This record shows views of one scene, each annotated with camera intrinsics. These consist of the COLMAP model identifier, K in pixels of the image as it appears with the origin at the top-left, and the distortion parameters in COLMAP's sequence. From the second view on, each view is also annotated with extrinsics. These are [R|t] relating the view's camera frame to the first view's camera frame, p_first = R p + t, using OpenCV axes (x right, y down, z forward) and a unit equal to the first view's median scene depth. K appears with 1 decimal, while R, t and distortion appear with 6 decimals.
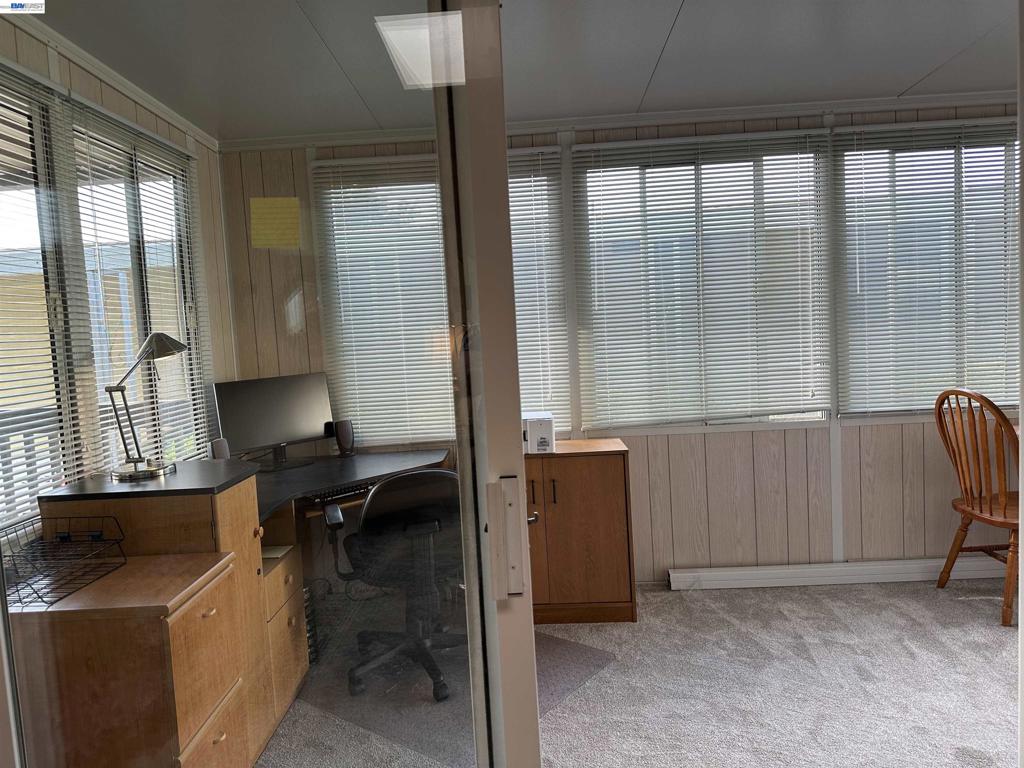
lens RADIAL K [[720.5, 0, 508.4], [0, 720.5, 378.2], [0, 0, 1]] dist [0.042405, -0.038350]
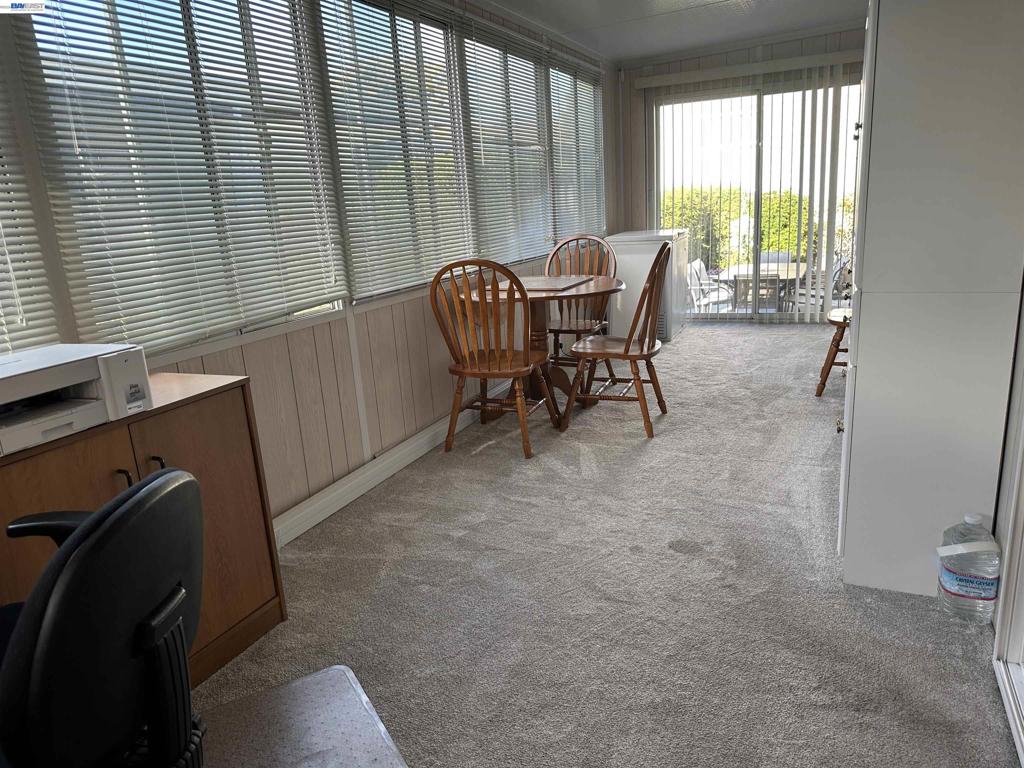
lens RADIAL K [[720.5, 0, 506.4], [0, 720.5, 390.8], [0, 0, 1]] dist [0.042405, -0.038350]
pose [[0.393756, -0.210603, 0.894764, -0.307004], [0.106824, 0.977289, 0.183017, 0.017285], [-0.912987, 0.023518, 0.407311, 0.501198]]
